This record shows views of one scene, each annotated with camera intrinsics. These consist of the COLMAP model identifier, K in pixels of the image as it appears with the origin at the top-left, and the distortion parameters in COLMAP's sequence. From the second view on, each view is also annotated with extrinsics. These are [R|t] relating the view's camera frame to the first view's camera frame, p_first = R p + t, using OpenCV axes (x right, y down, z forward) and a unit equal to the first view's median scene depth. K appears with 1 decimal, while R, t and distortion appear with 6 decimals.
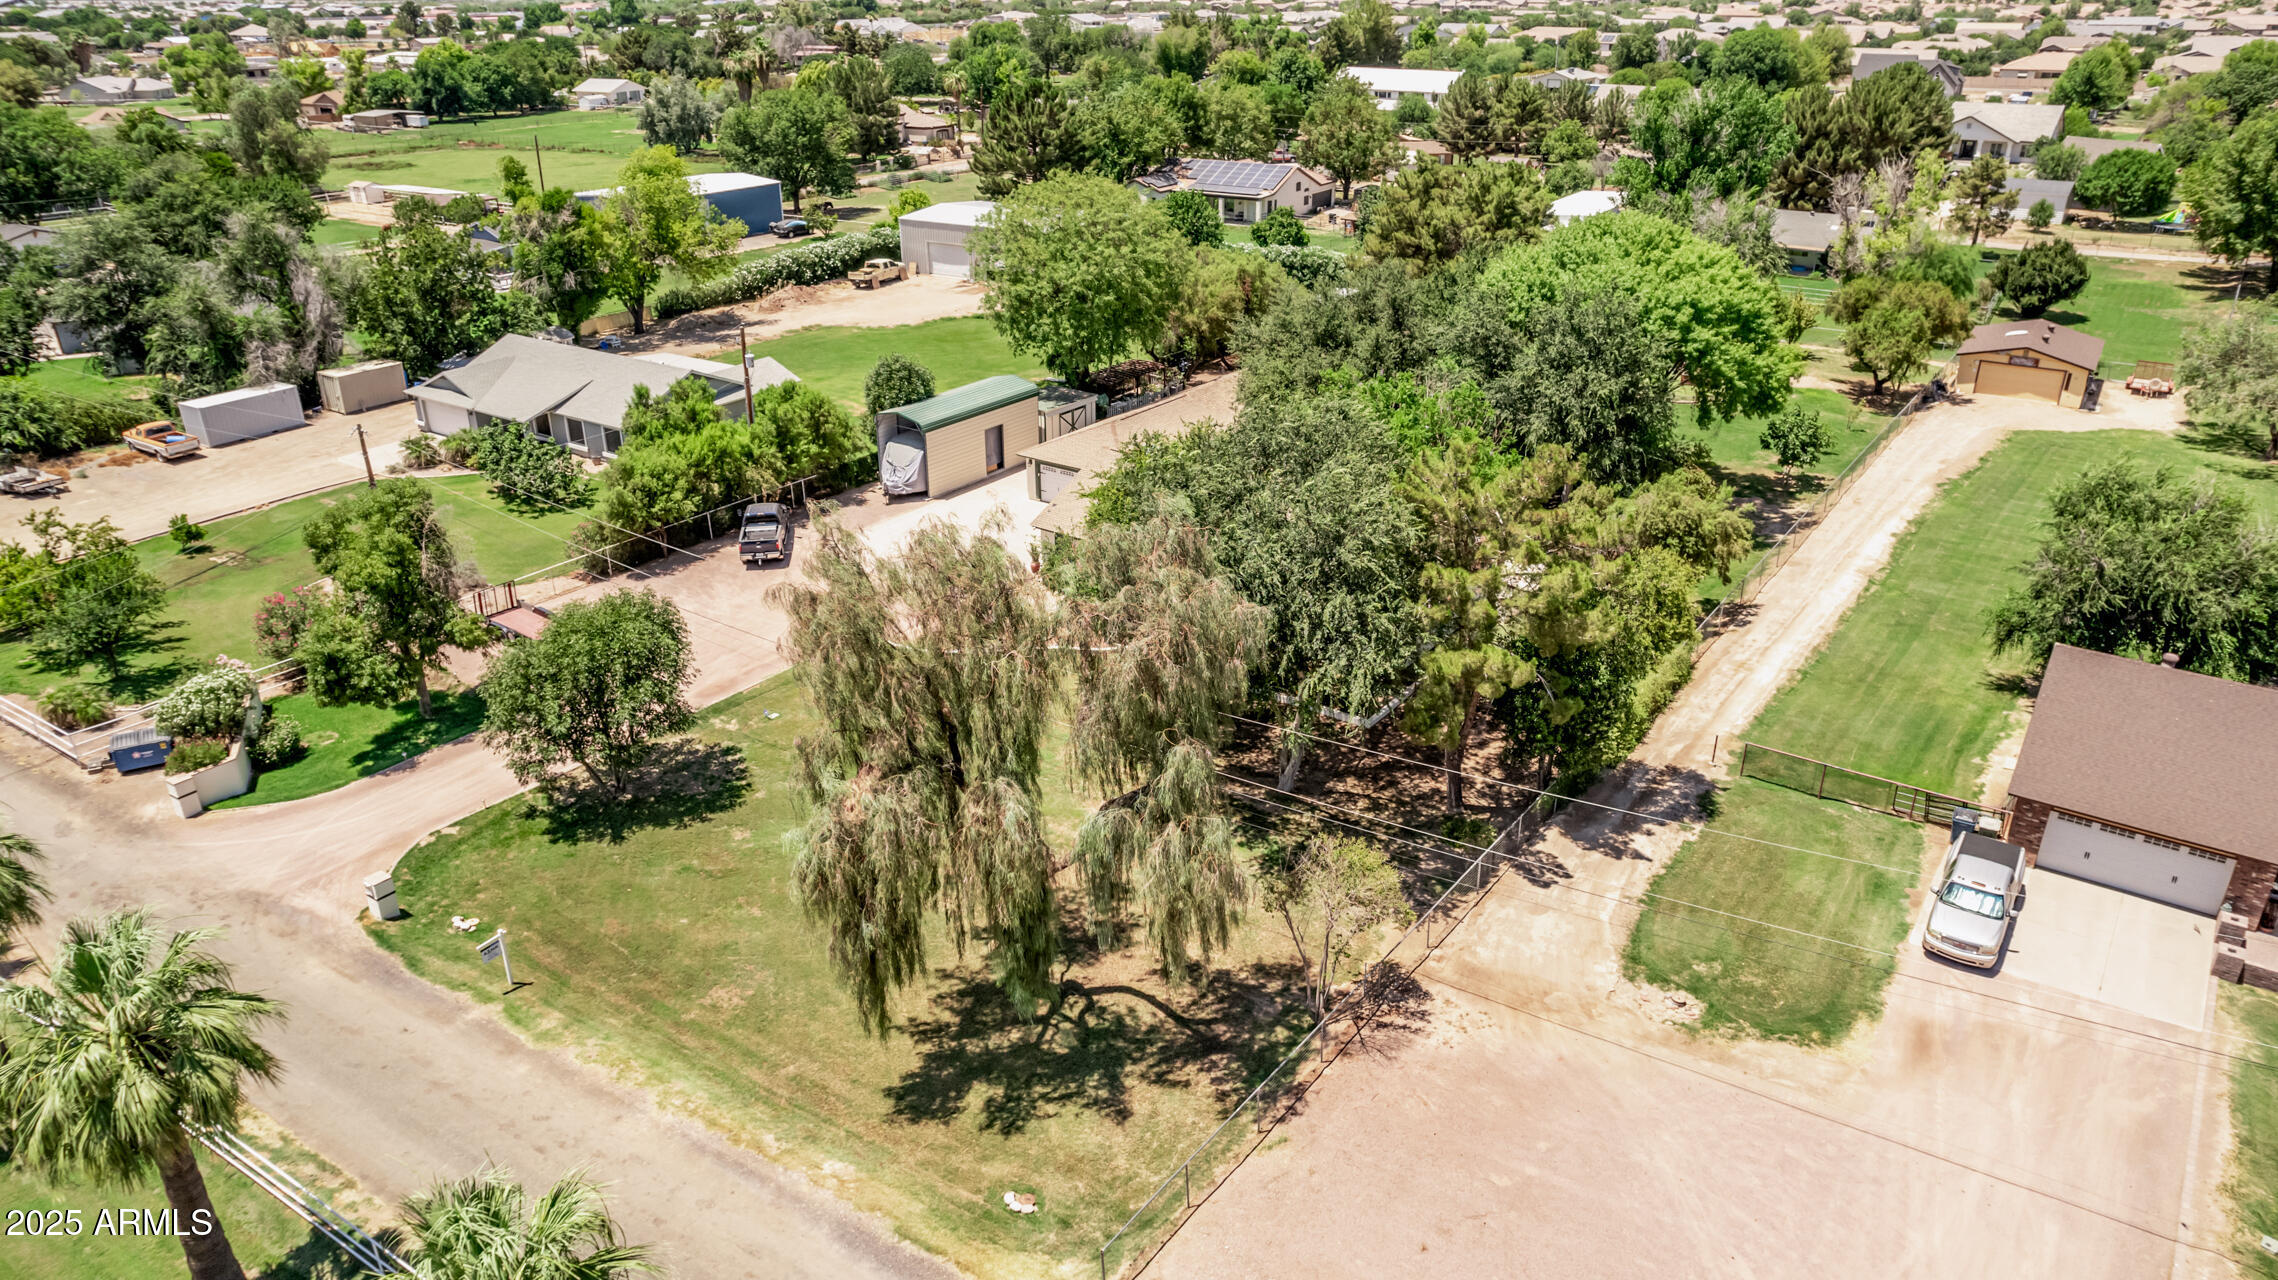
lens RADIAL K [[1504.1, 0, 1143.3], [0, 1504.1, 639.0], [0, 0, 1]] dist [-0.073658, 0.066719]
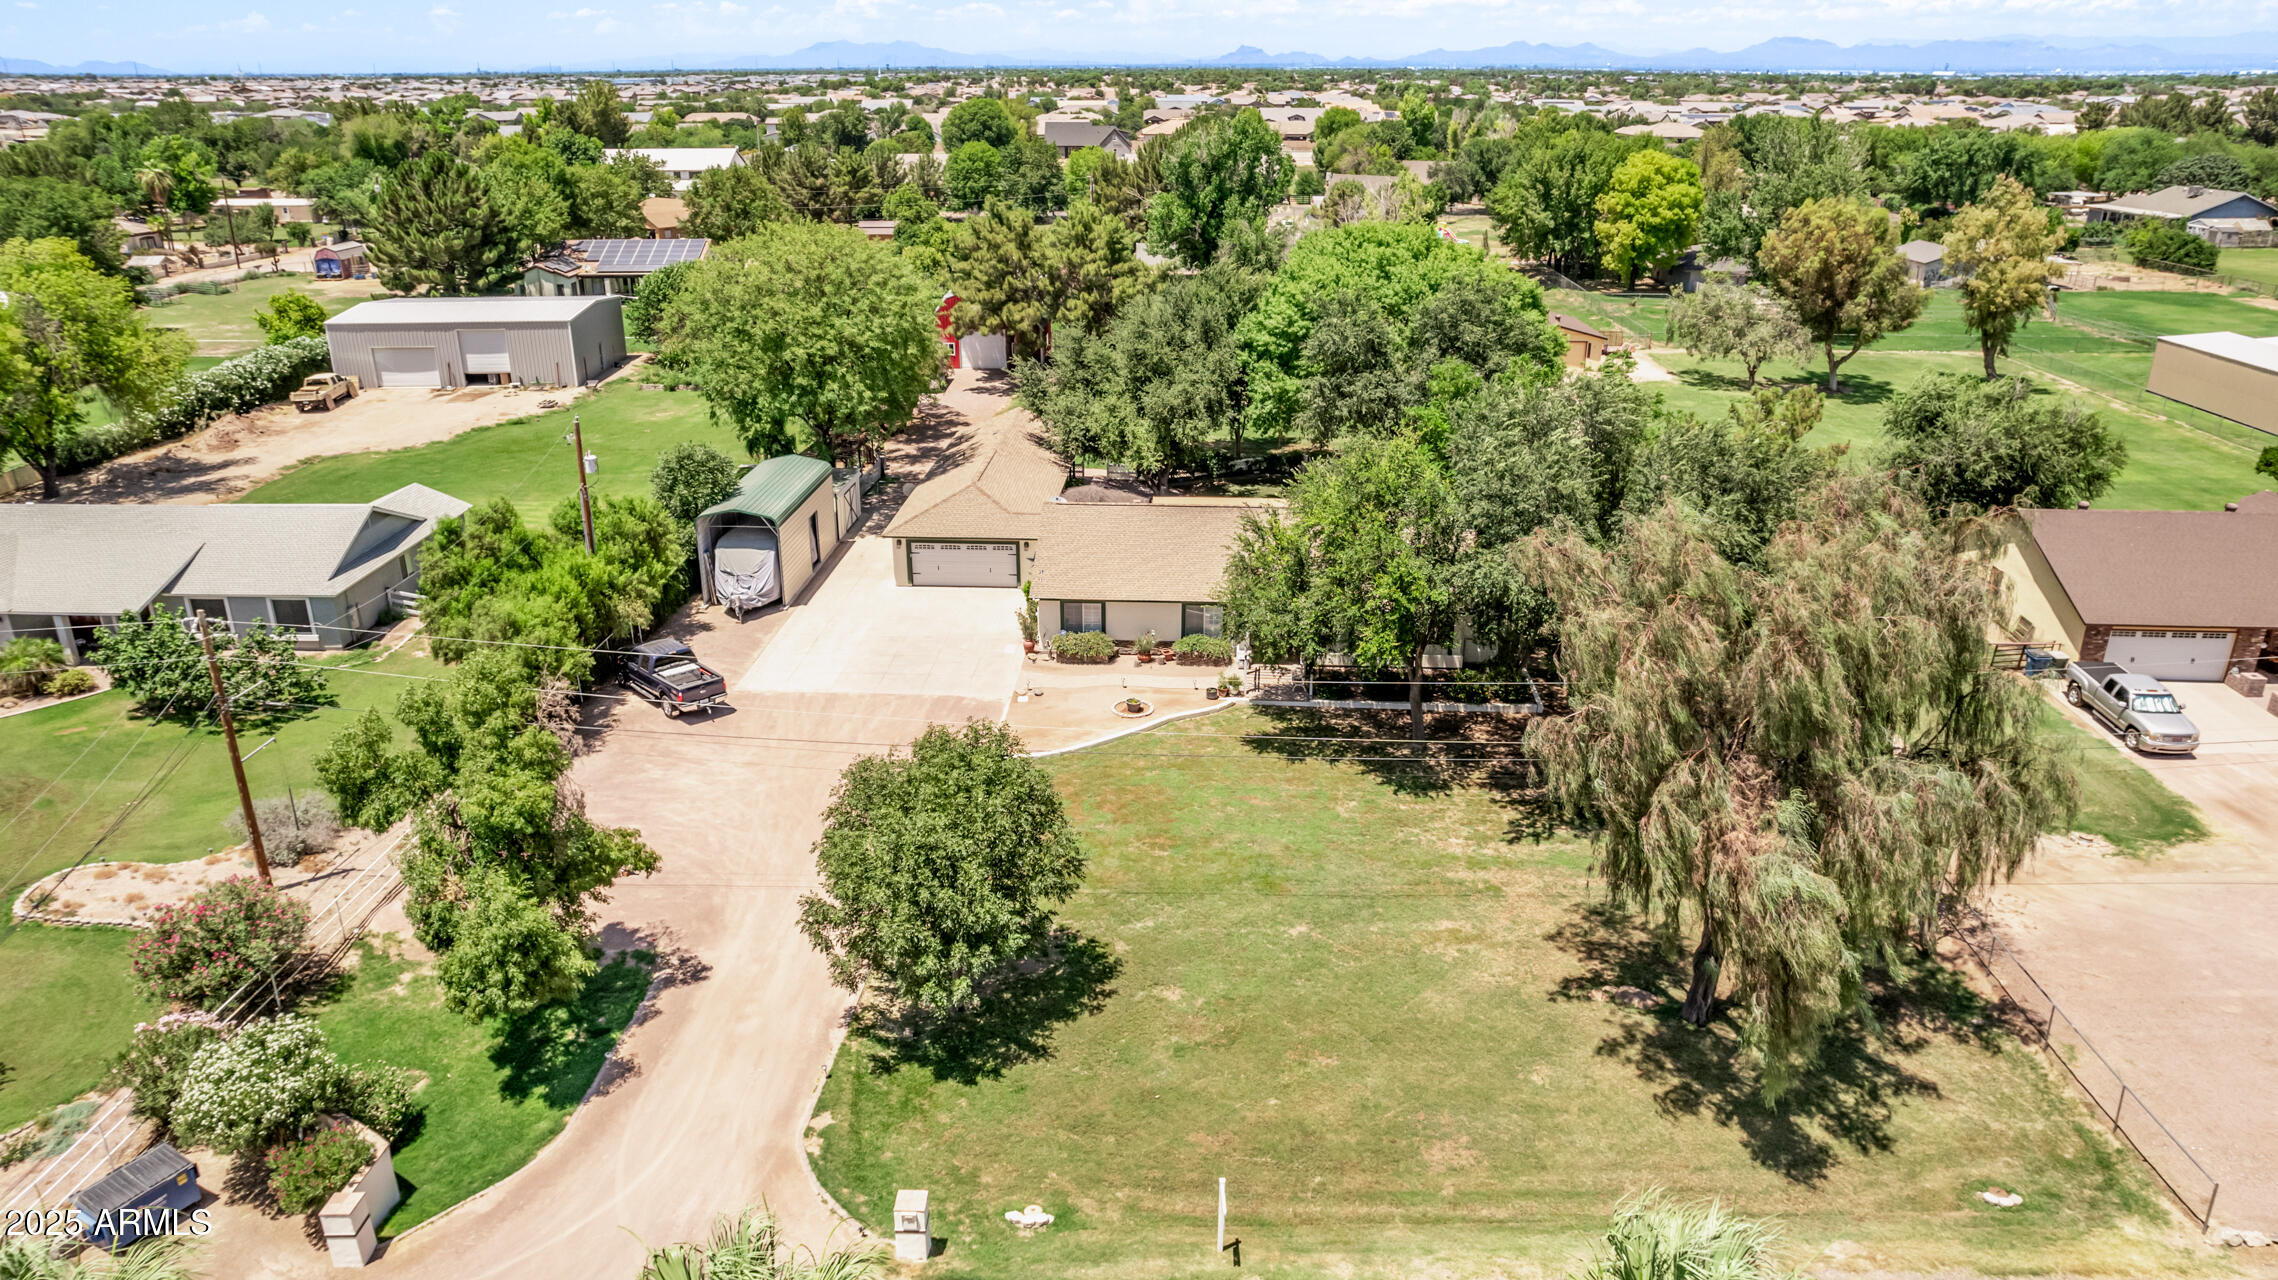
lens RADIAL K [[1504.1, 0, 1143.3], [0, 1504.1, 639.0], [0, 0, 1]] dist [-0.073658, 0.066719]
pose [[0.835984, -0.192298, 0.513958, -0.389011], [0.221452, 0.975160, 0.004652, -0.034891], [-0.502086, 0.109928, 0.857803, 0.184899]]
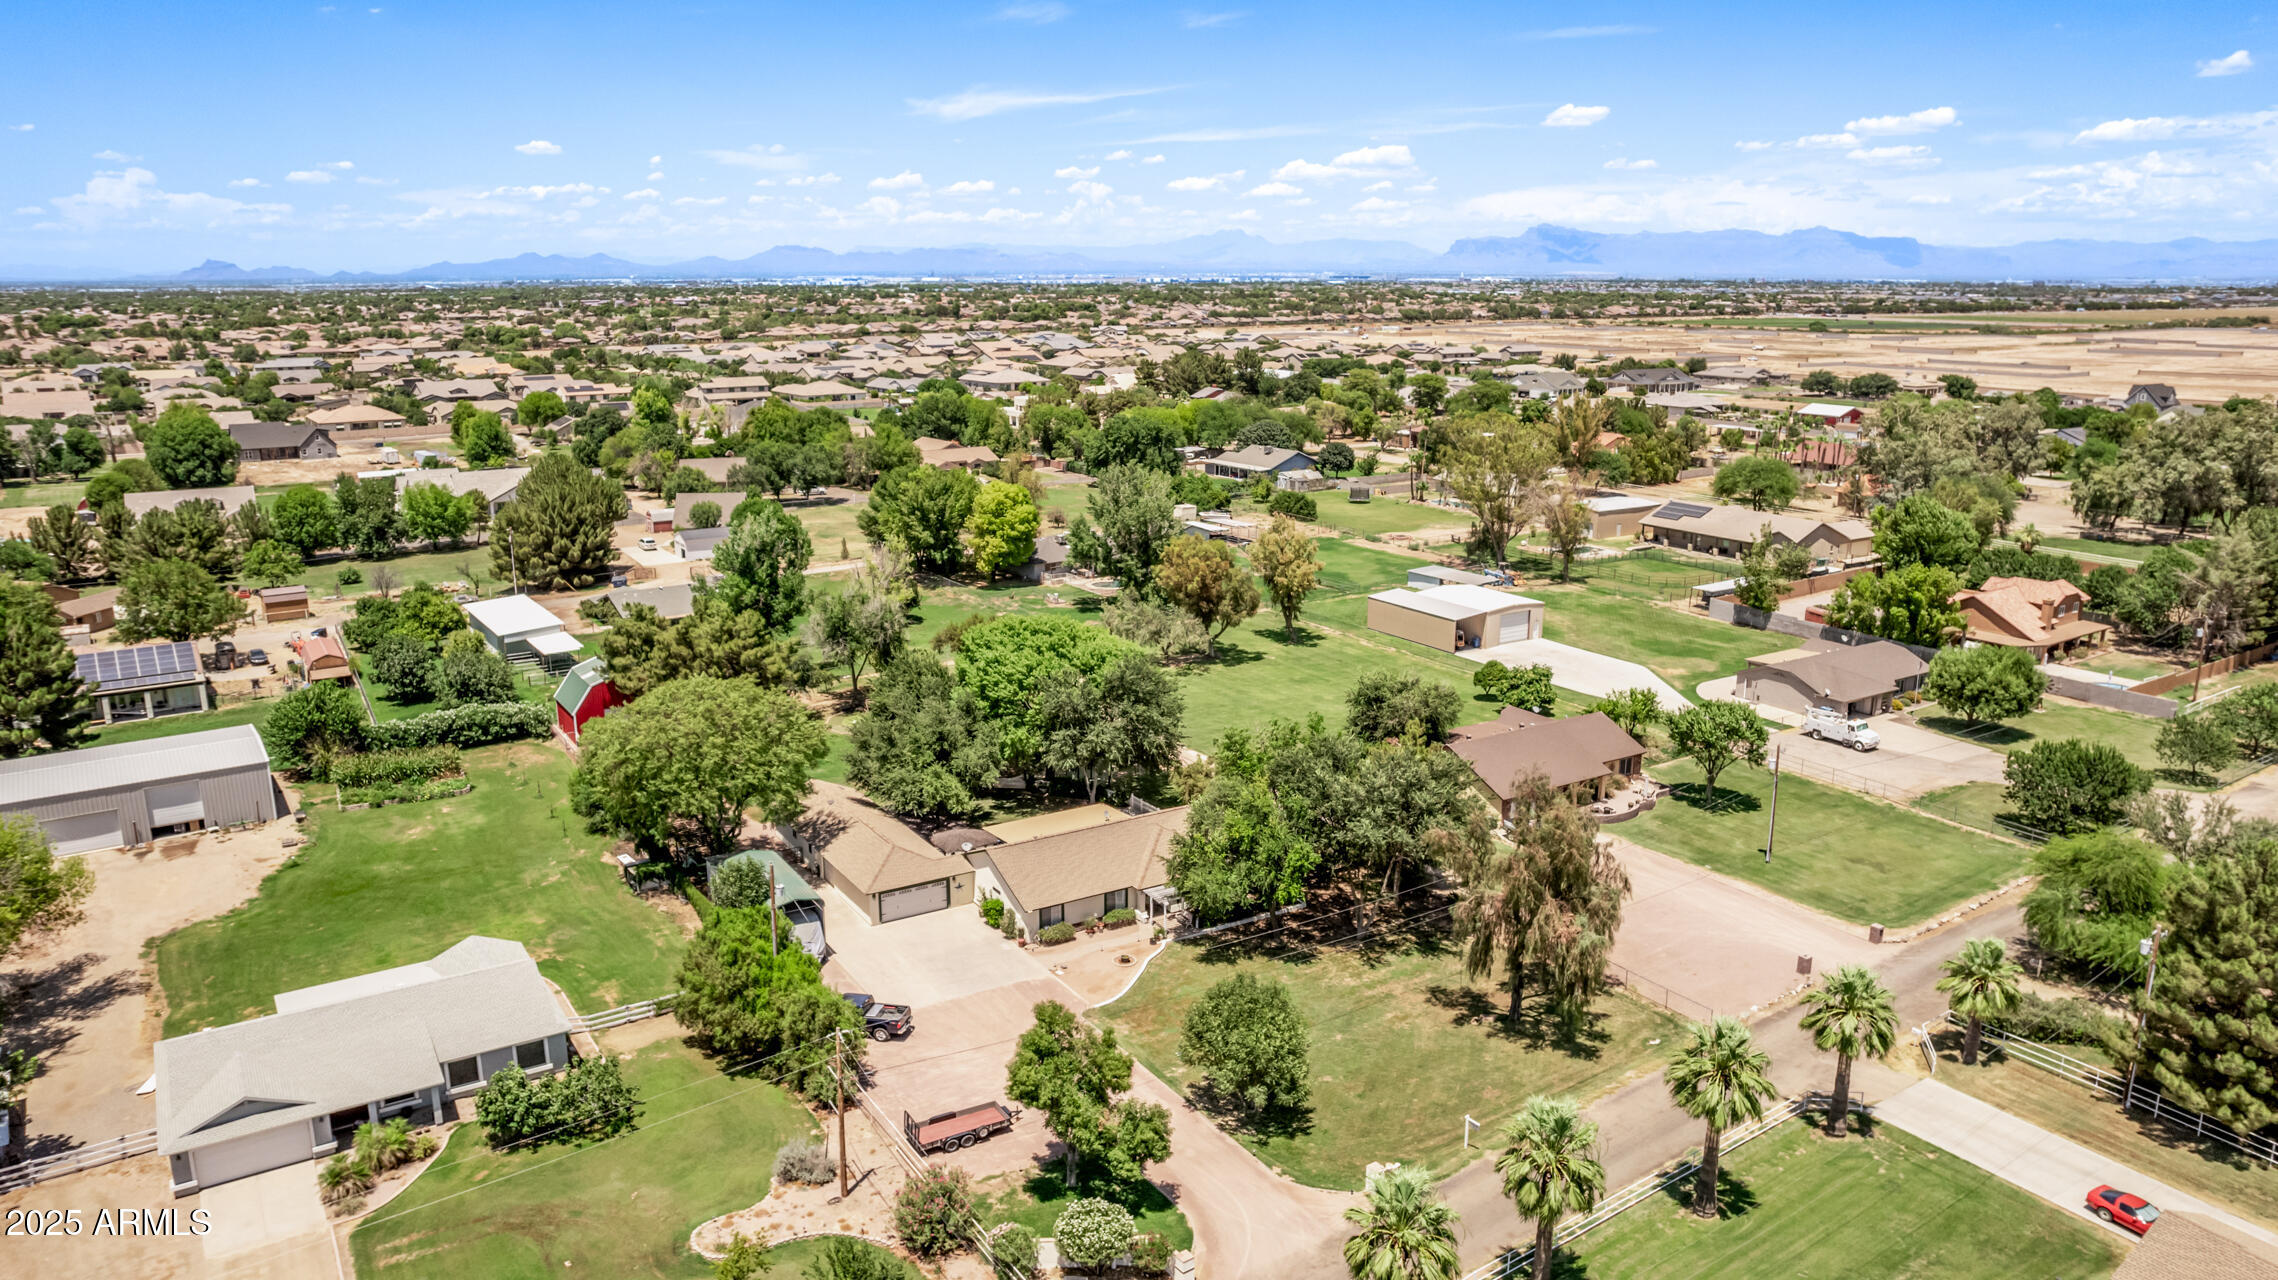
lens RADIAL K [[1527.9, 0, 1139.0], [0, 1527.9, 640.0], [0, 0, 1]] dist [-0.060533, 0.031522]
pose [[0.372633, -0.214004, 0.902966, -1.039029], [0.381094, 0.922497, 0.061364, -0.292751], [-0.846116, 0.321249, 0.425308, 0.187510]]
